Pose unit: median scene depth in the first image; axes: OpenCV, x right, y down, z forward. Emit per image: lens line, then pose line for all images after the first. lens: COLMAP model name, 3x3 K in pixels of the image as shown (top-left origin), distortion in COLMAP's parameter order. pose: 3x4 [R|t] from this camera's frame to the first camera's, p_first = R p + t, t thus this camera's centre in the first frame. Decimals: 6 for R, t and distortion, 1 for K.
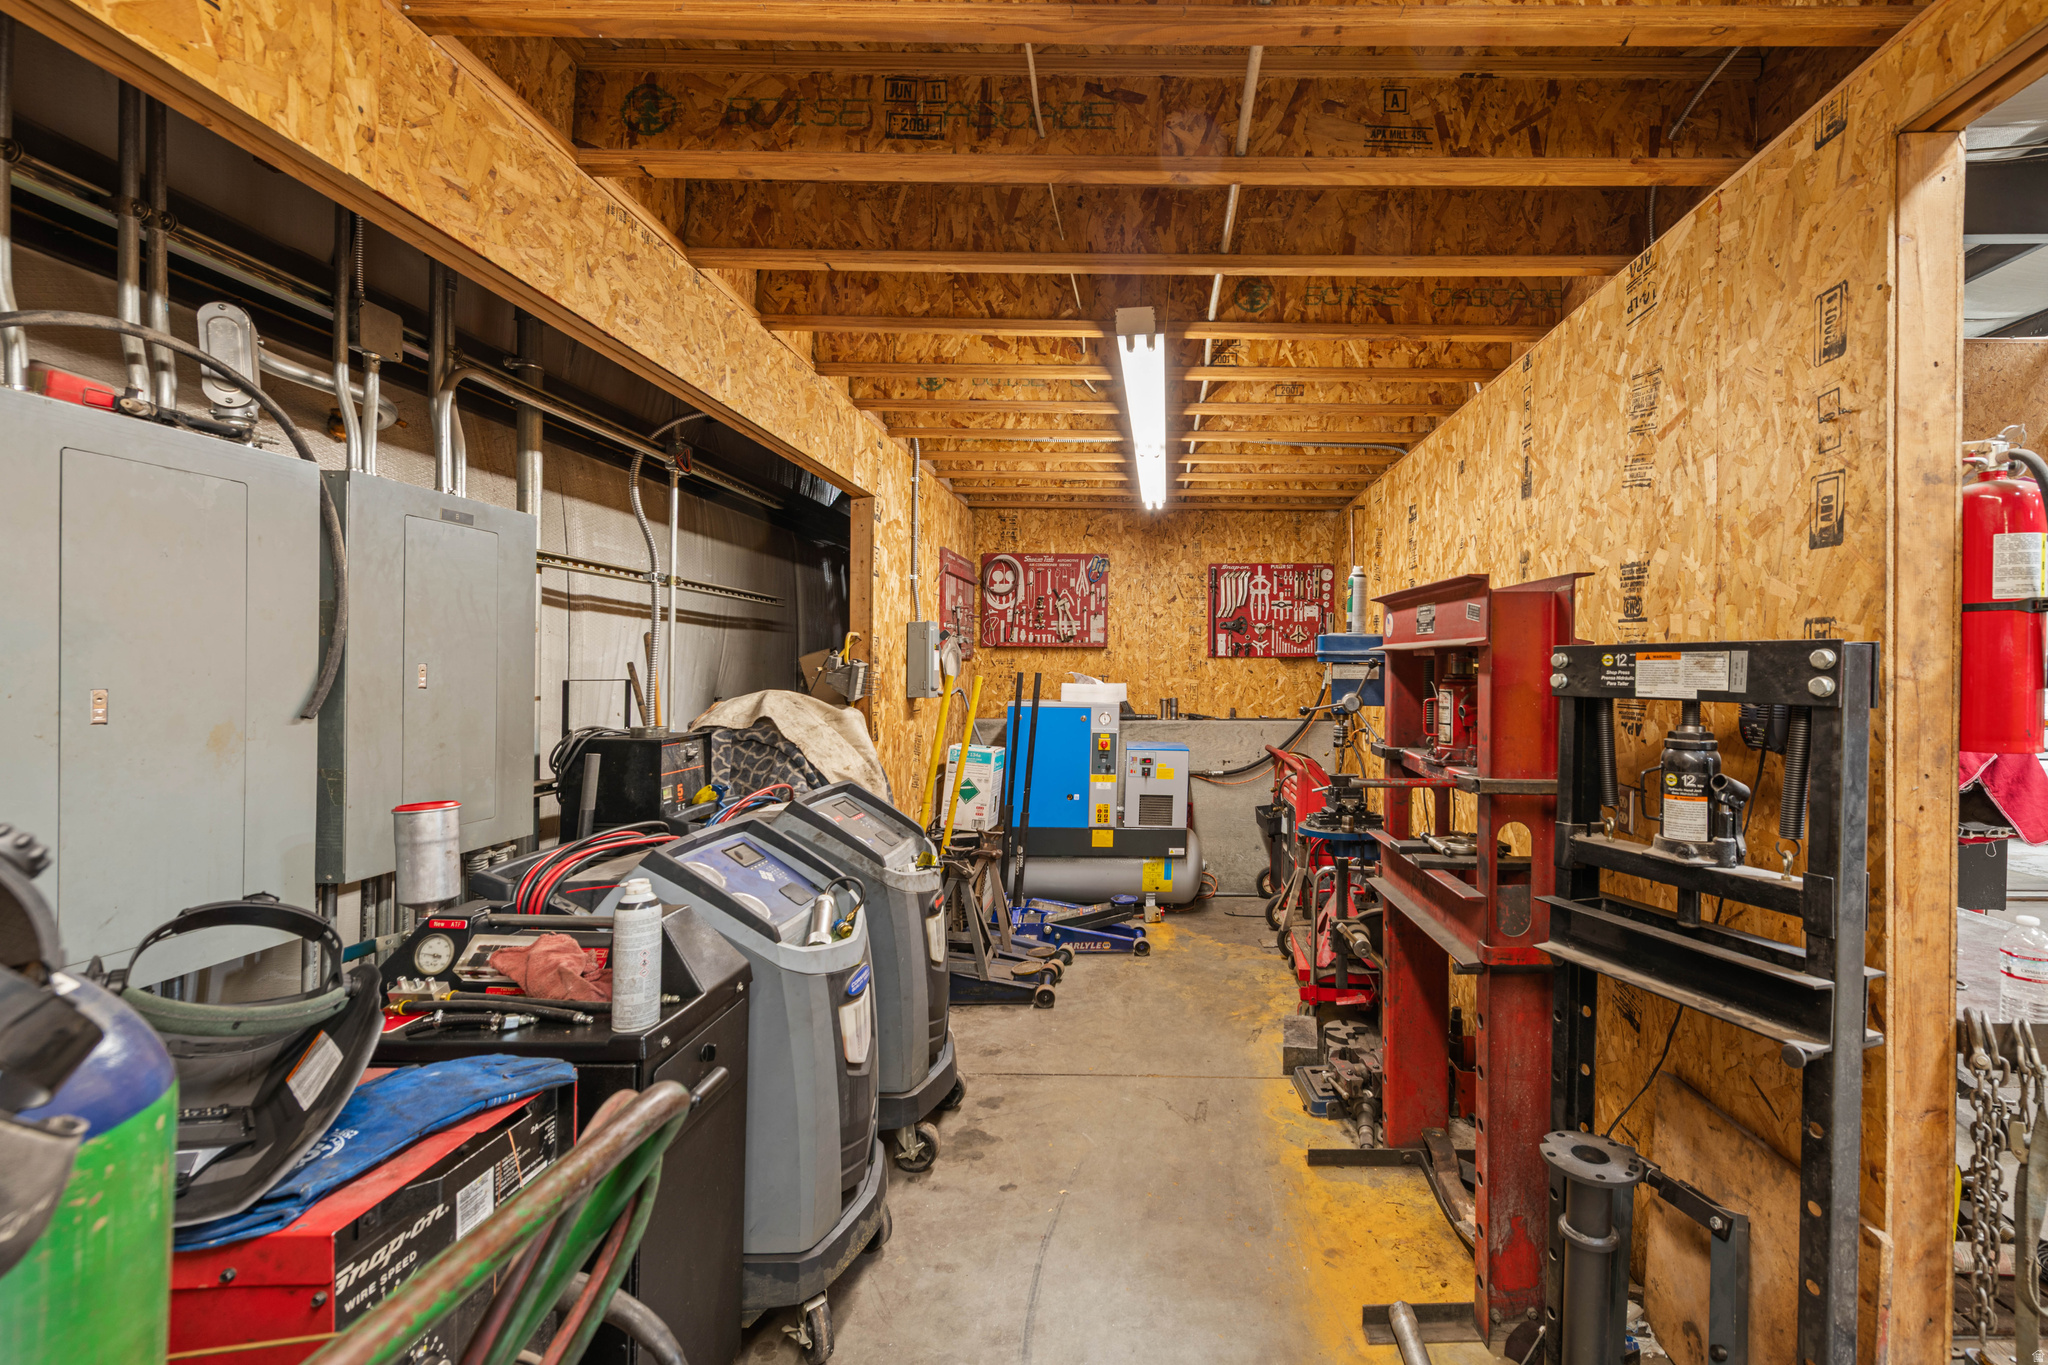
lens RADIAL K [[808.4, 0, 1014.8], [0, 808.4, 671.5], [0, 0, 1]] dist [0.014765, -0.005358]
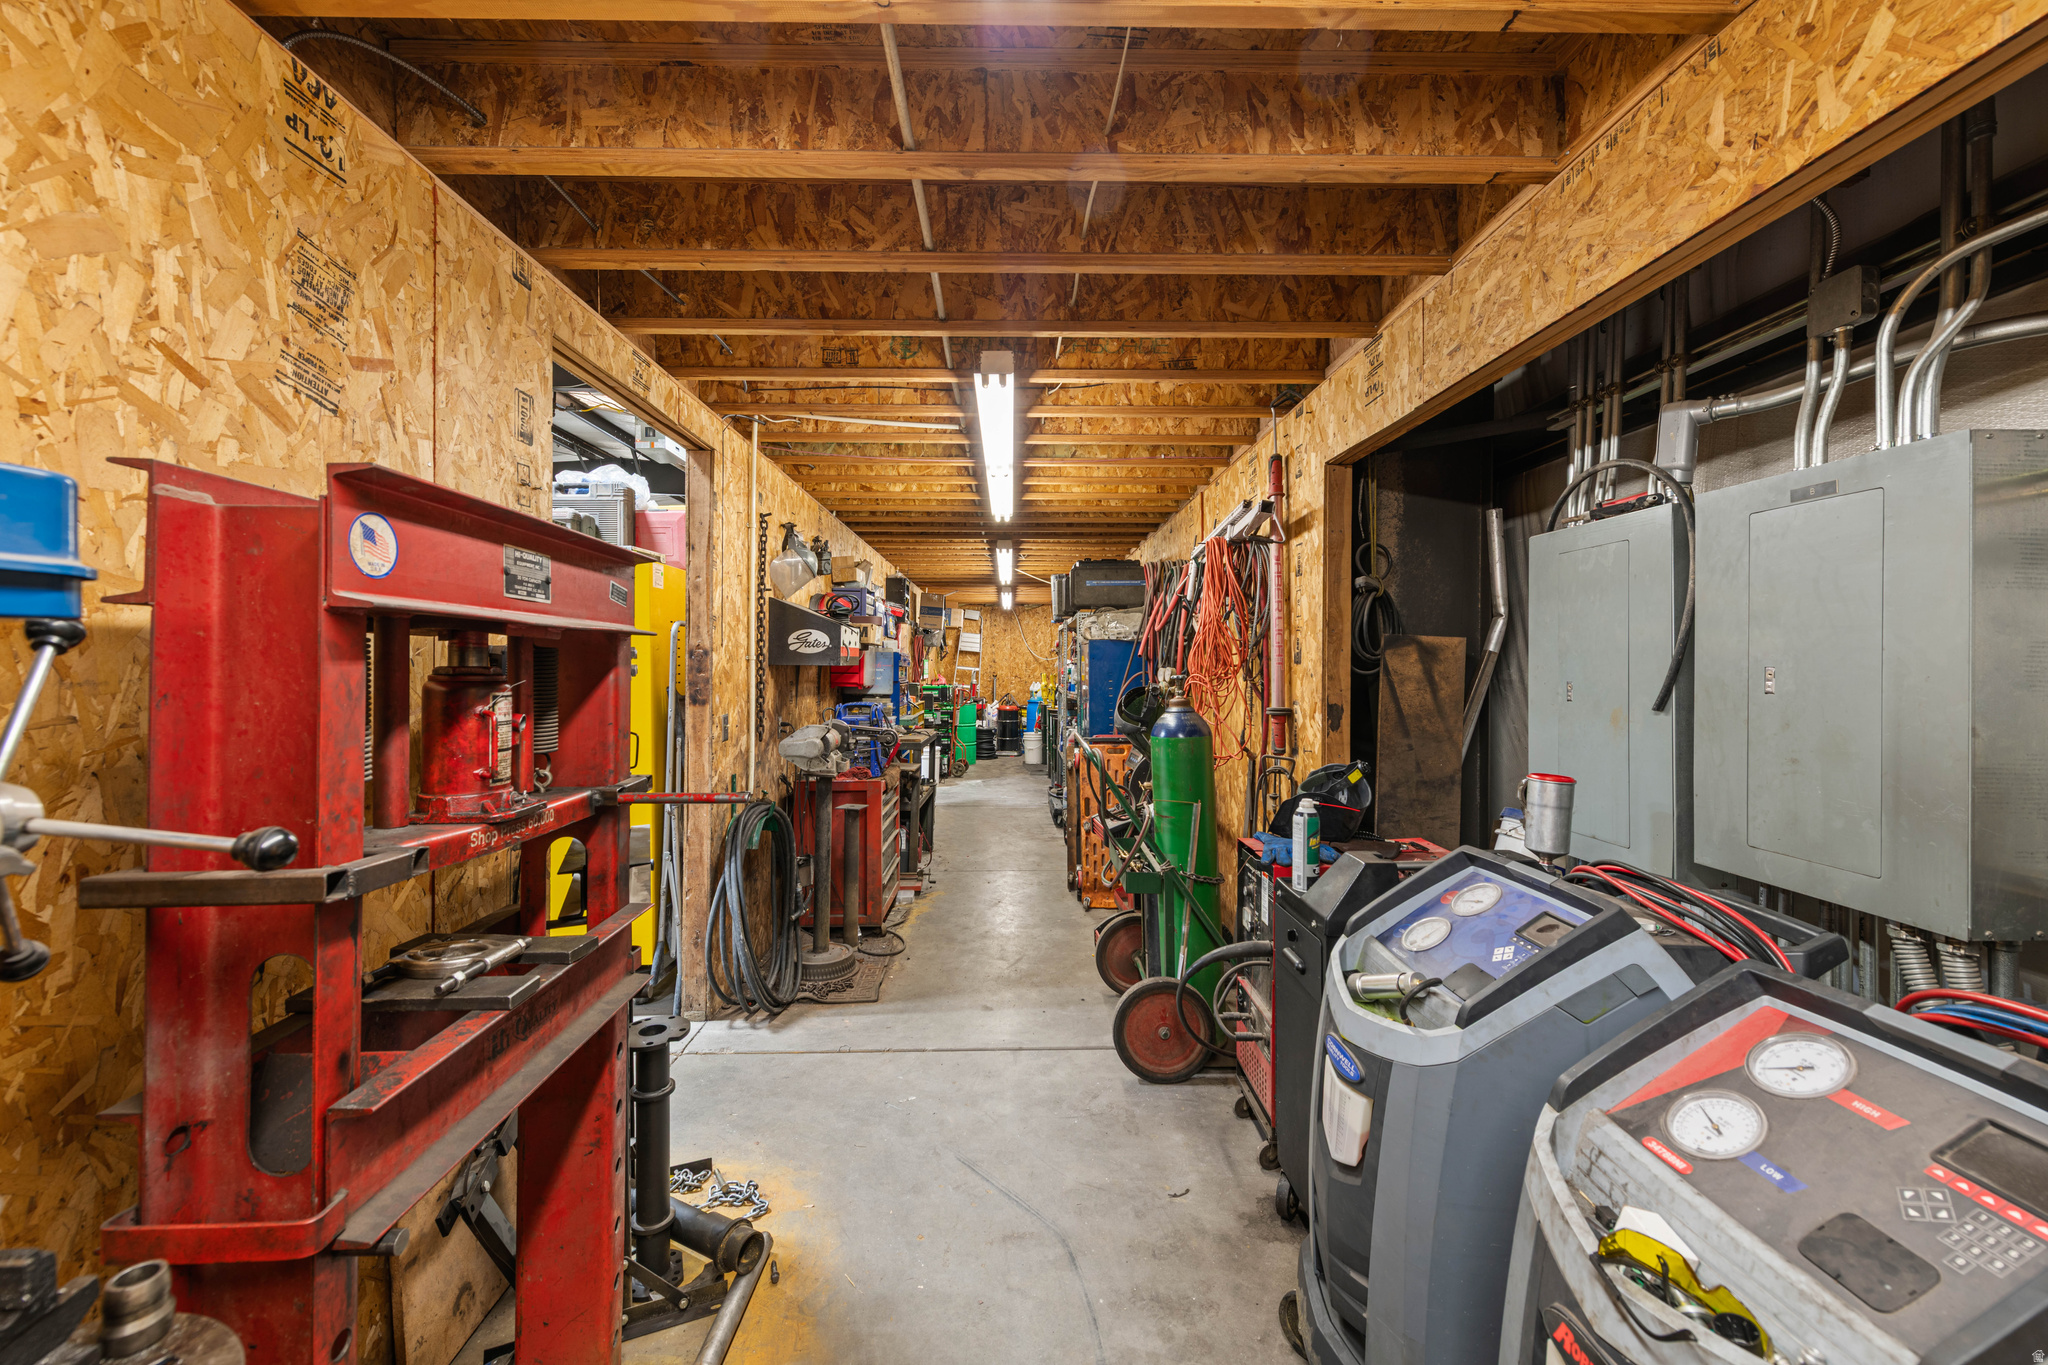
lens RADIAL K [[808.4, 0, 1024.2], [0, 808.4, 669.9], [0, 0, 1]] dist [0.014765, -0.005358]
pose [[-0.982754, -0.009628, -0.184666, 0.291961], [-0.011073, 0.999916, 0.006792, -0.004120], [0.184585, 0.008719, -0.982778, 1.854367]]
